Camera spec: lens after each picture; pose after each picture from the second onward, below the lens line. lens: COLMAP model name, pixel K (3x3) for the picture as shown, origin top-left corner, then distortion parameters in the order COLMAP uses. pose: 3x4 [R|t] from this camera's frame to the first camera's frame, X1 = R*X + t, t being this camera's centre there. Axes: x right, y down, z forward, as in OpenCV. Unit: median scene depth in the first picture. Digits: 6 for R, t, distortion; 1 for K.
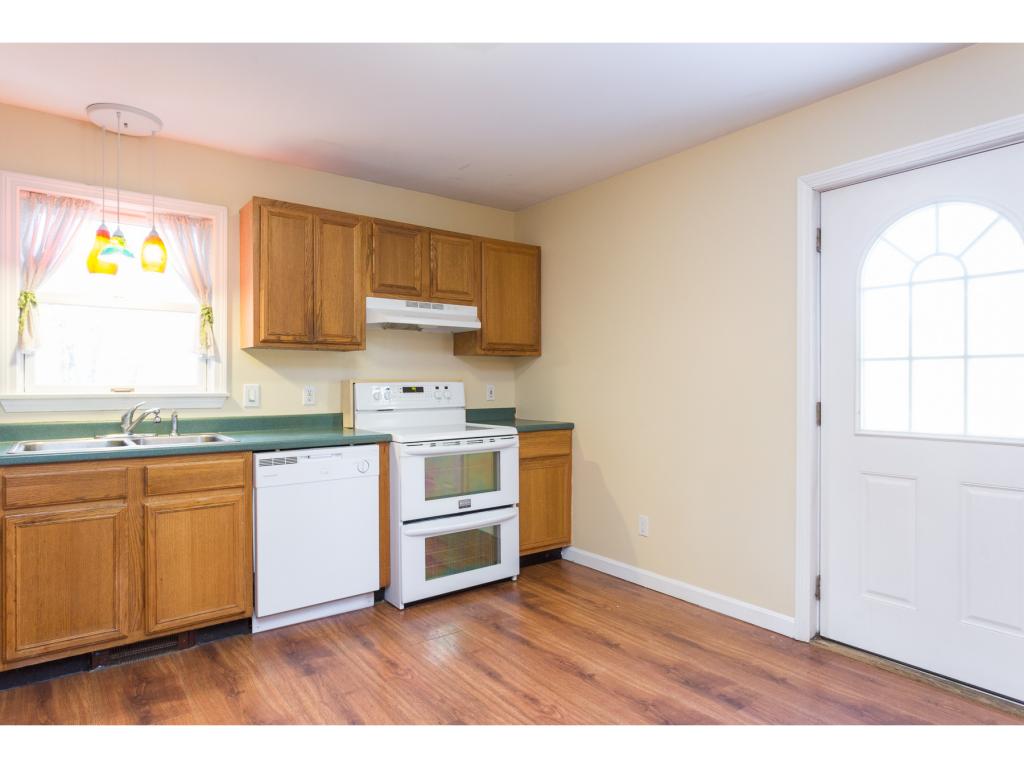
lens RADIAL K [[600.3, 0, 512.0], [0, 600.3, 384.0], [0, 0, 1]] dist [-0.007080, -0.000868]
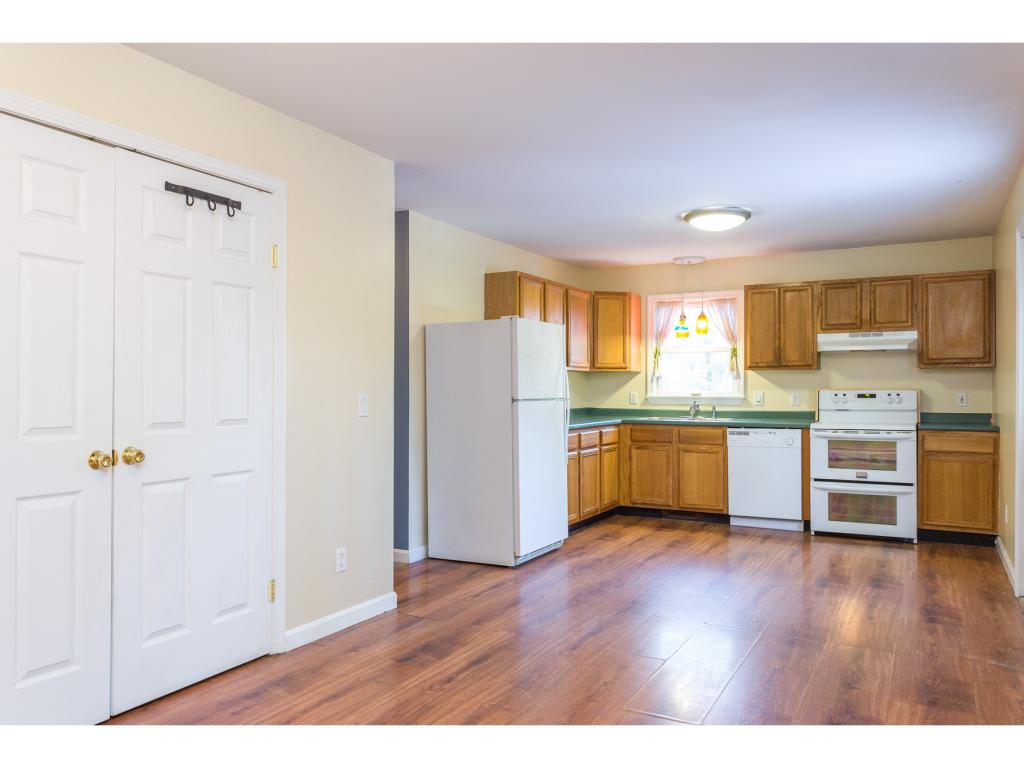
lens RADIAL K [[774.0, 0, 510.8], [0, 774.0, 391.6], [0, 0, 1]] dist [0.001079, 0.002007]
pose [[0.409362, 0.001856, -0.912370, 1.333624], [-0.002336, 0.999997, 0.000986, 0.000125], [0.912369, 0.001728, 0.409365, -0.551416]]
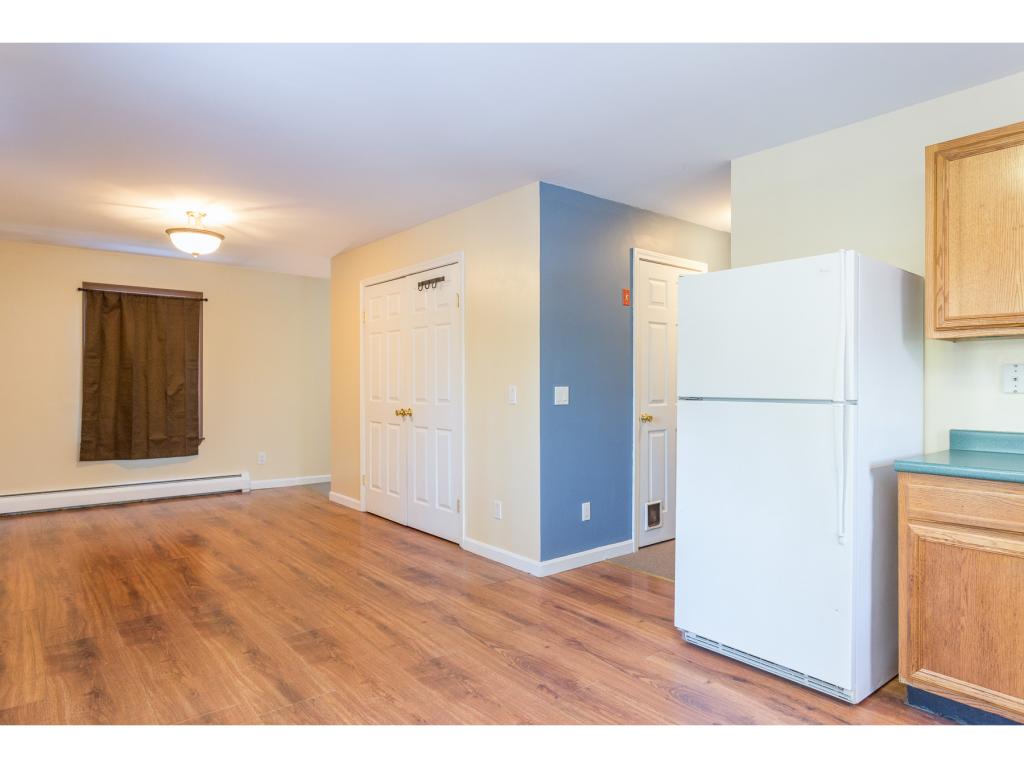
lens RADIAL K [[628.8, 0, 506.5], [0, 628.8, 369.9], [0, 0, 1]] dist [-0.000098, -0.000587]
pose [[-0.999807, -0.002759, -0.019442, 0.121084], [-0.002414, 0.999840, -0.017716, -0.003724], [0.019488, -0.017666, -0.999654, 1.035288]]
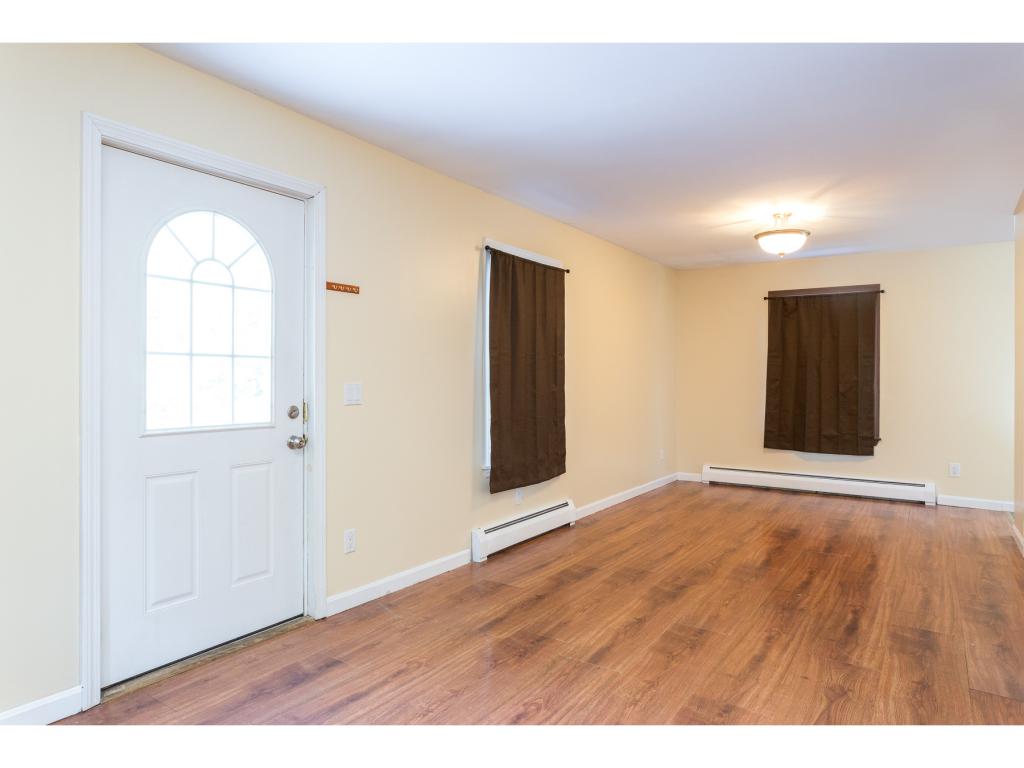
lens RADIAL K [[623.5, 0, 512.0], [0, 623.5, 384.0], [0, 0, 1]] dist [0.001150, 0.000754]
pose [[-0.313847, -0.012847, 0.949387, -0.401276], [-0.002139, 0.999915, 0.012824, -0.005922], [-0.949471, 0.001994, -0.313848, 0.636635]]
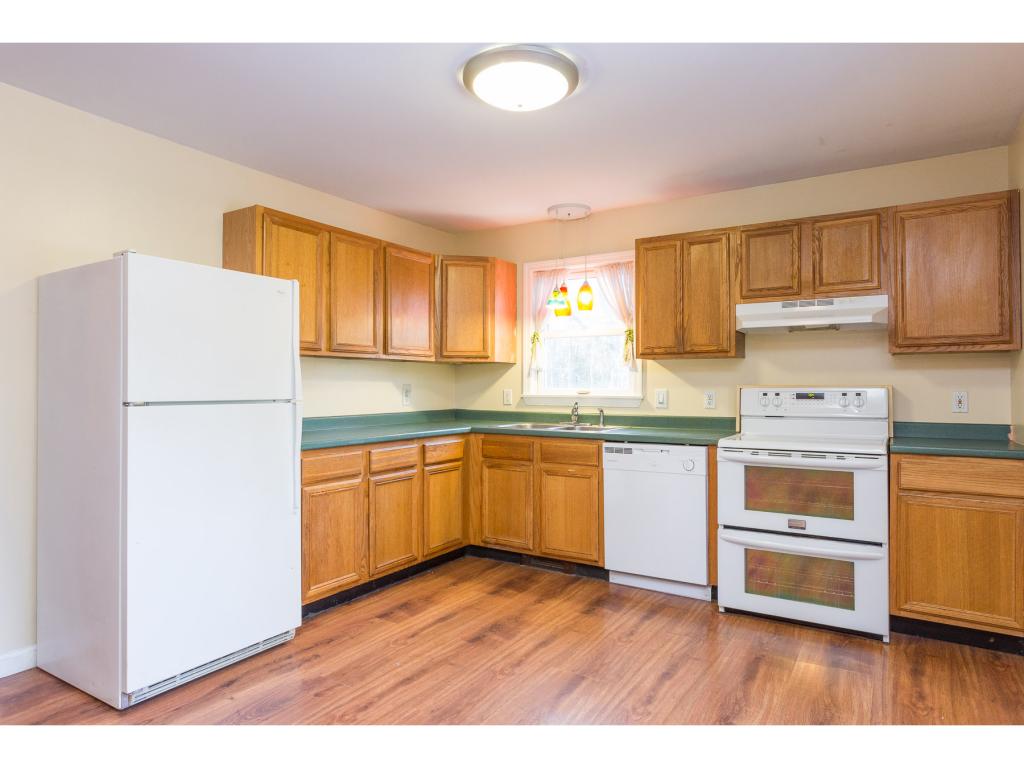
lens RADIAL K [[620.0, 0, 511.9], [0, 620.0, 379.1], [0, 0, 1]] dist [-0.004227, -0.000525]
pose [[0.351779, -0.011253, -0.936015, 0.669519], [-0.004863, 0.999892, -0.013849, -0.001109], [0.936070, 0.009424, 0.351687, 0.293190]]
